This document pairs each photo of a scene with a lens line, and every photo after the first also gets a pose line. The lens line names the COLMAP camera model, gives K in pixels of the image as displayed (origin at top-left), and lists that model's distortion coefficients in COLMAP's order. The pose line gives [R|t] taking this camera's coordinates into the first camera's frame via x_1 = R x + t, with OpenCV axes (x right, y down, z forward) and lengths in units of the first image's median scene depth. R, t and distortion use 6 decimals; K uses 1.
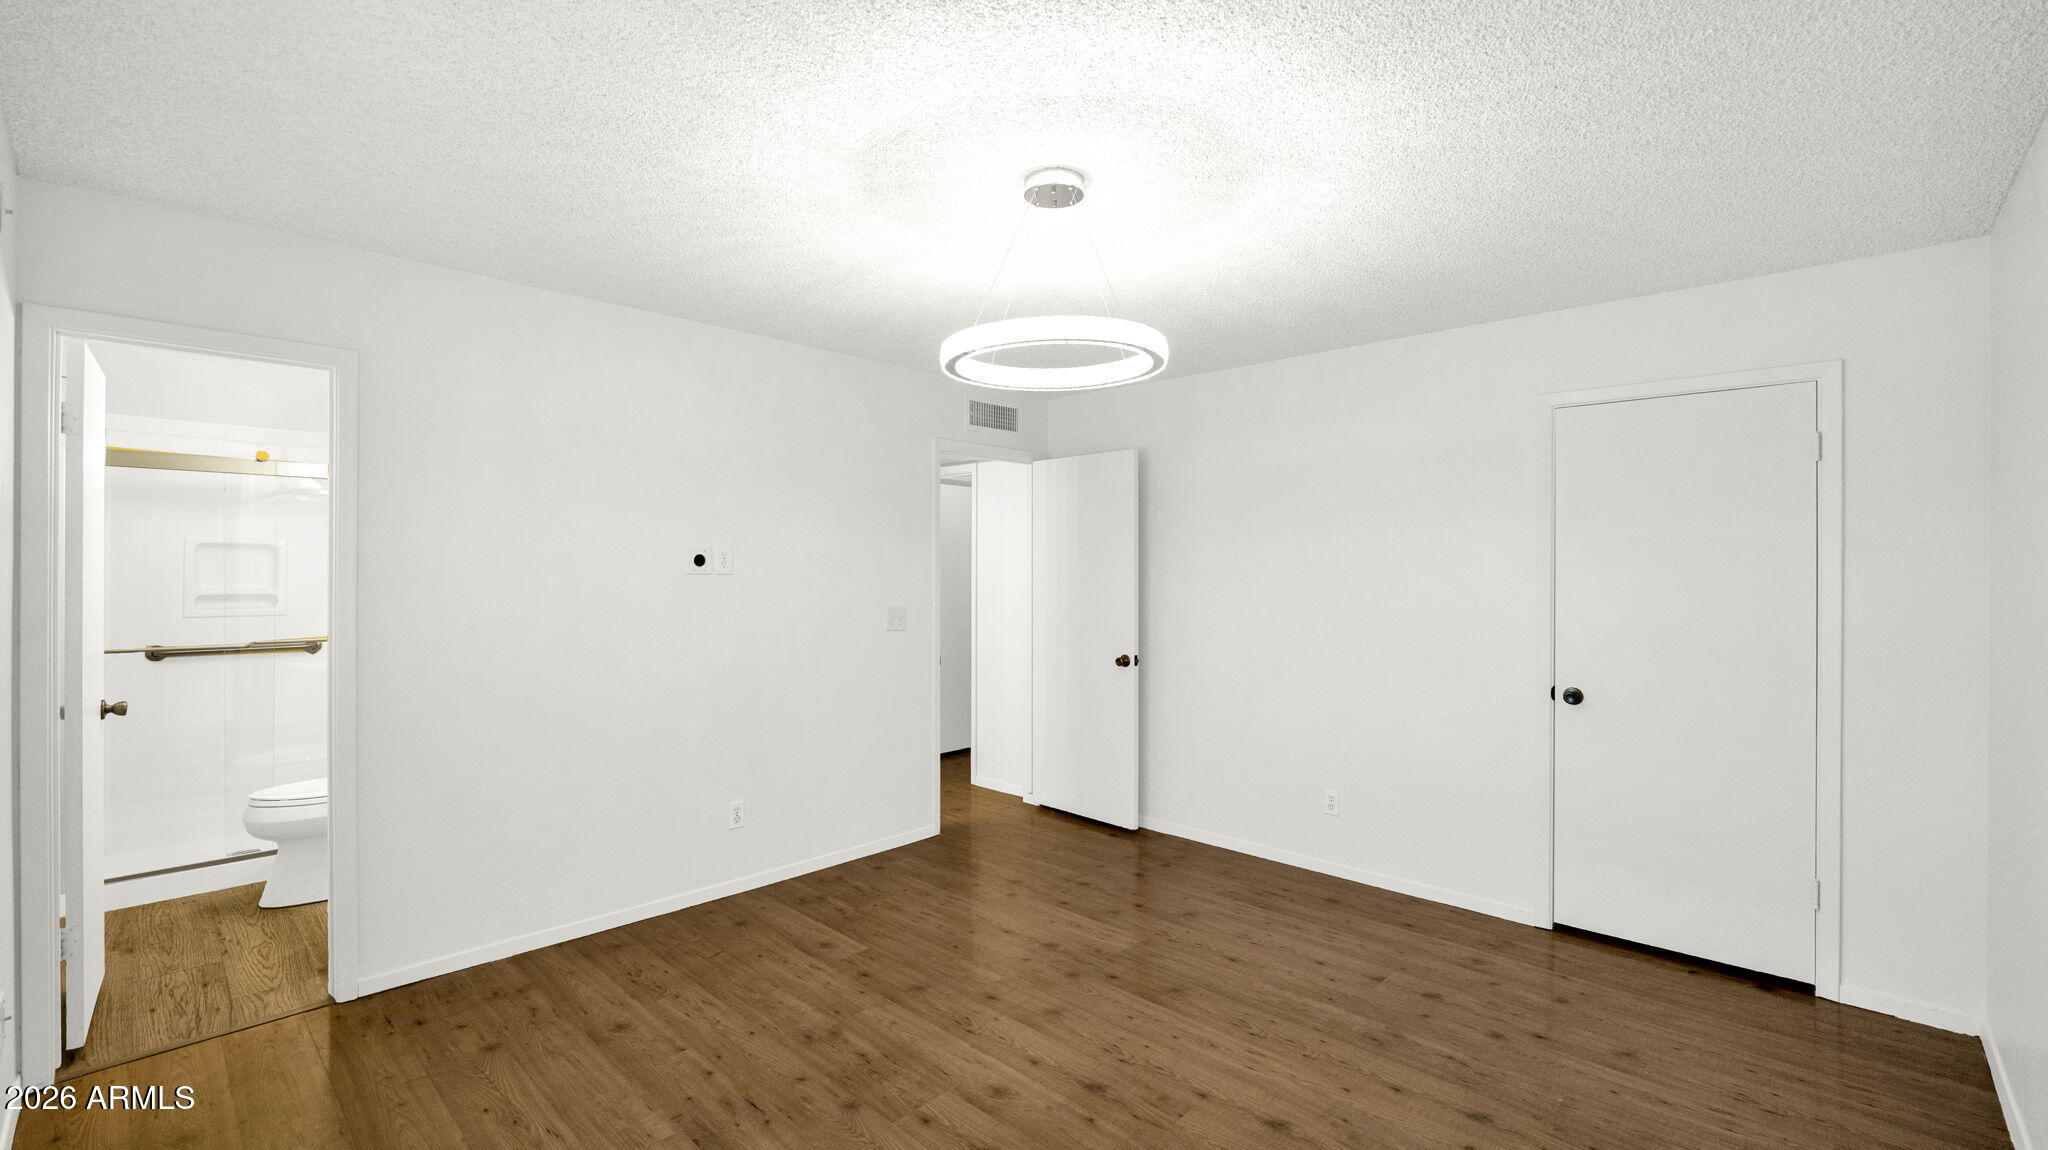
lens RADIAL K [[844.0, 0, 1024.0], [0, 844.0, 575.0], [0, 0, 1]] dist [0.001126, 0.000081]
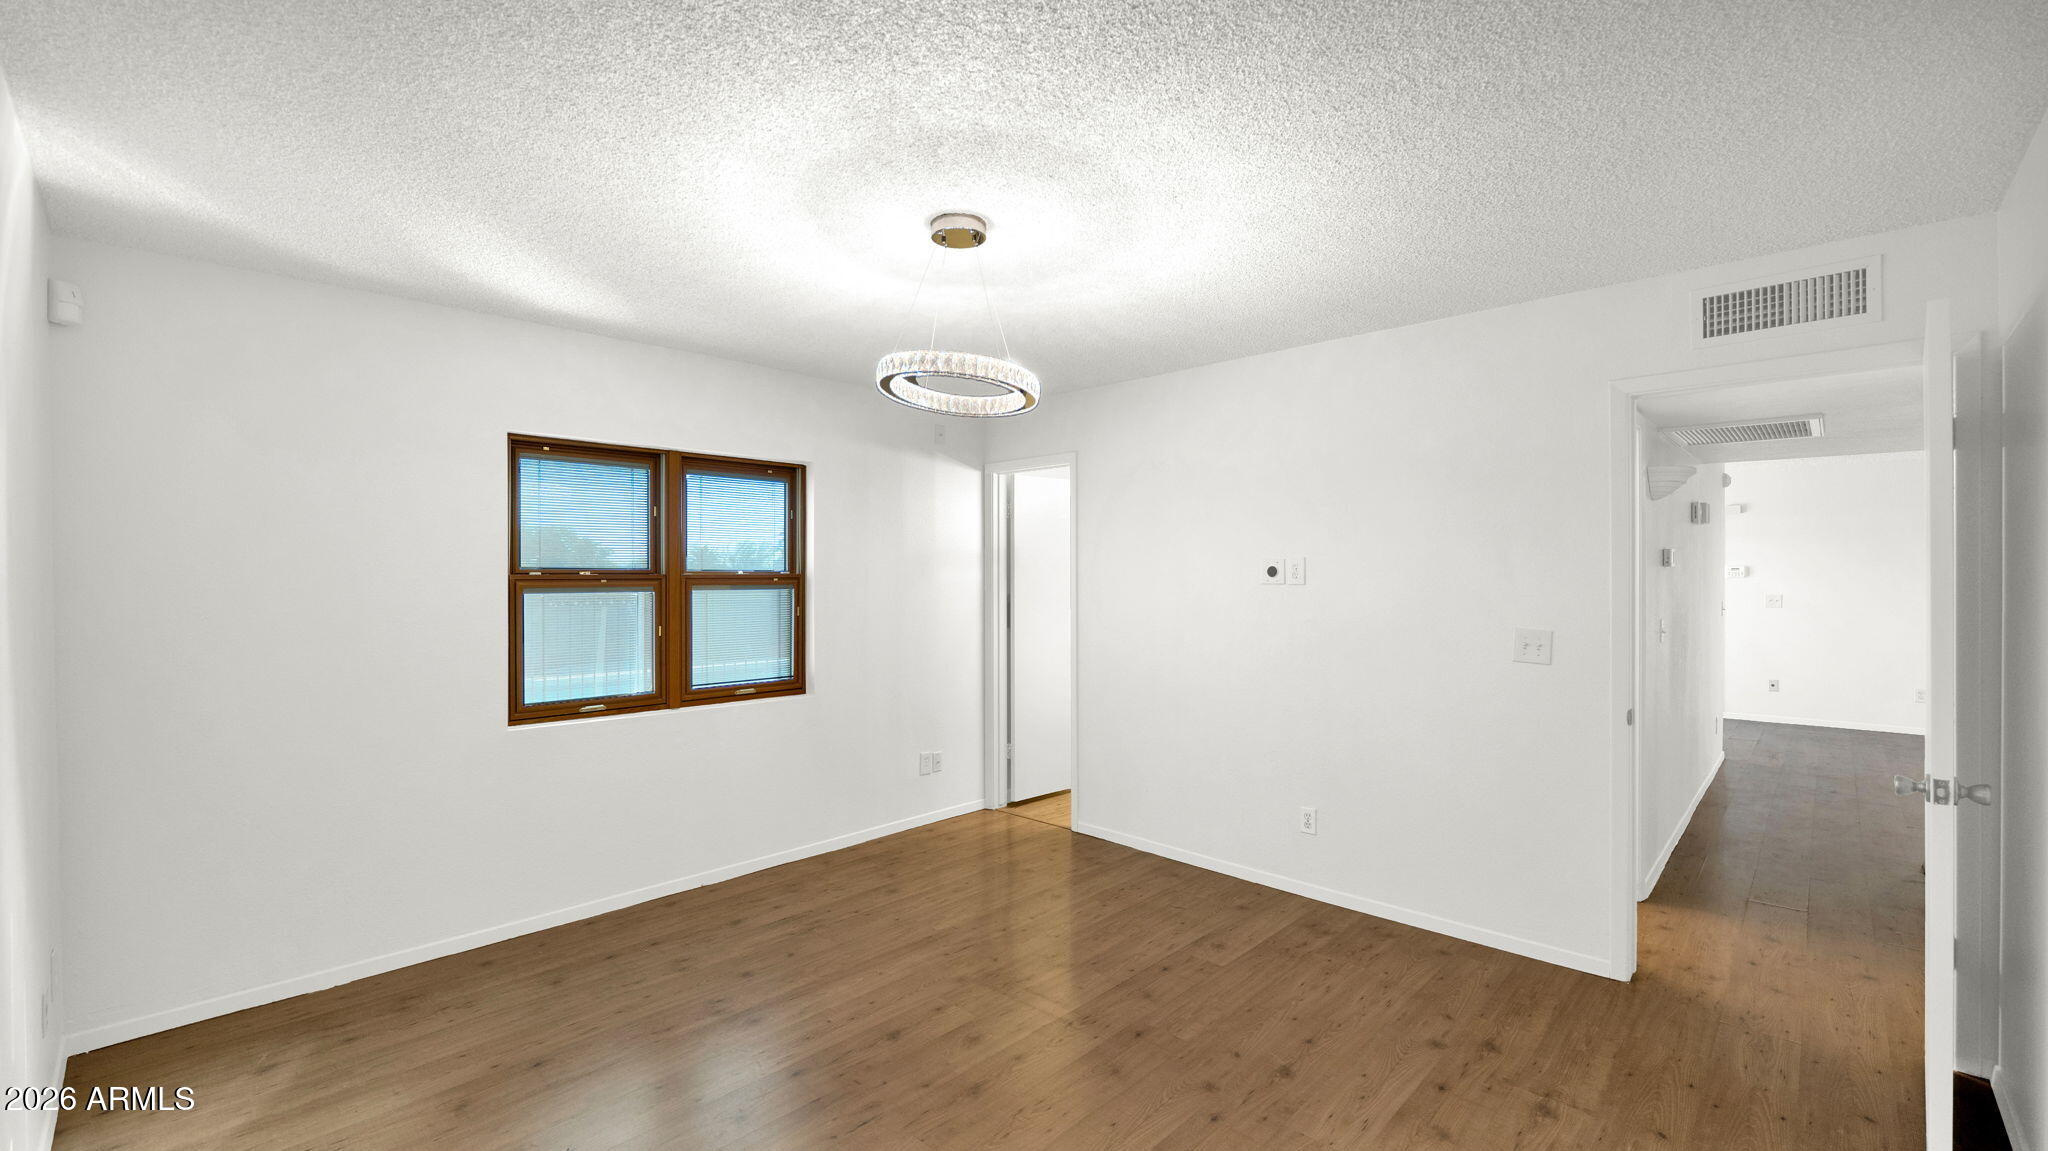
lens RADIAL K [[849.4, 0, 1028.5], [0, 849.4, 581.1], [0, 0, 1]] dist [-0.000971, 0.000101]
pose [[0.003088, -0.003993, -0.999987, 0.758039], [-0.002222, 0.999990, -0.003999, 0.000271], [0.999993, 0.002235, 0.003079, 0.728594]]
